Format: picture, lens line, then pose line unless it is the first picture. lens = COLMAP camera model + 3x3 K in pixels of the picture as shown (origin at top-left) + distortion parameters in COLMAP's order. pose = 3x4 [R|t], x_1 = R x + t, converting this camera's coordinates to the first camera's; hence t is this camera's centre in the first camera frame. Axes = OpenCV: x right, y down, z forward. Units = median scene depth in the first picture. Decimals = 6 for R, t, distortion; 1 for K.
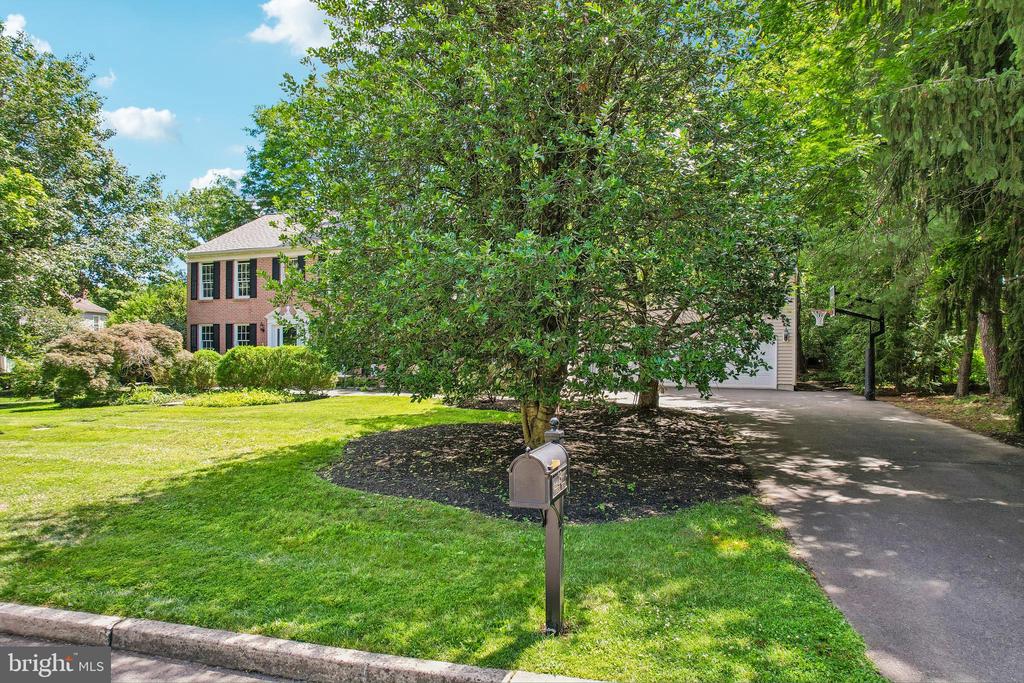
lens RADIAL K [[658.4, 0, 508.4], [0, 658.4, 343.8], [0, 0, 1]] dist [-0.059653, 0.045590]
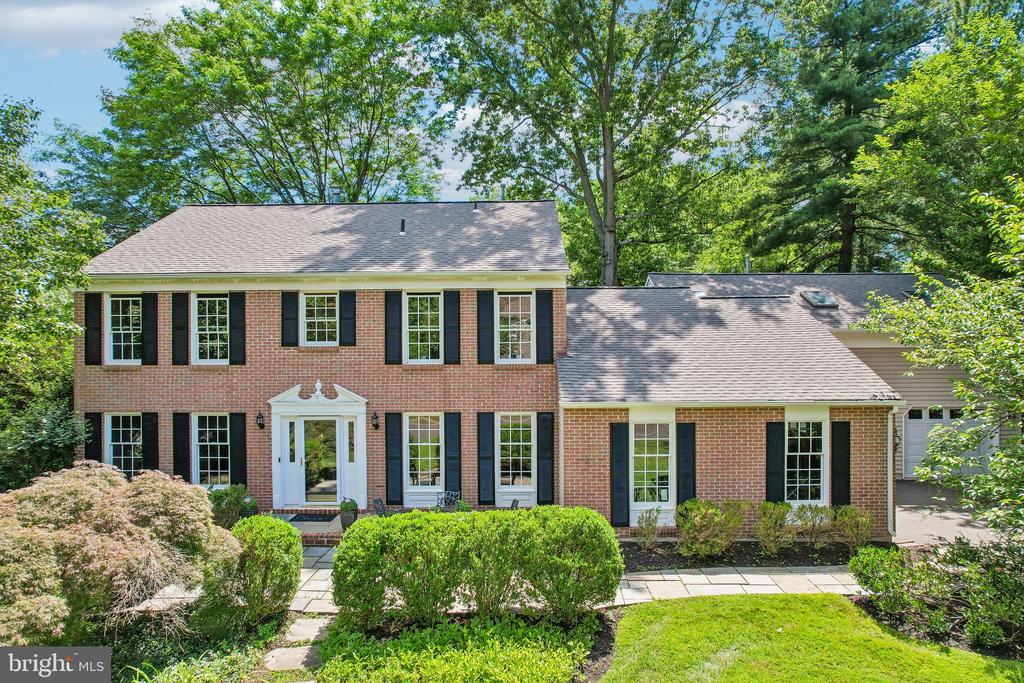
lens RADIAL K [[658.4, 0, 517.1], [0, 658.4, 338.7], [0, 0, 1]] dist [-0.059653, 0.045590]
pose [[0.935305, -0.000032, 0.353842, -0.359073], [0.002581, 0.999974, -0.006730, -0.086006], [-0.353833, 0.007208, 0.935281, 0.412377]]
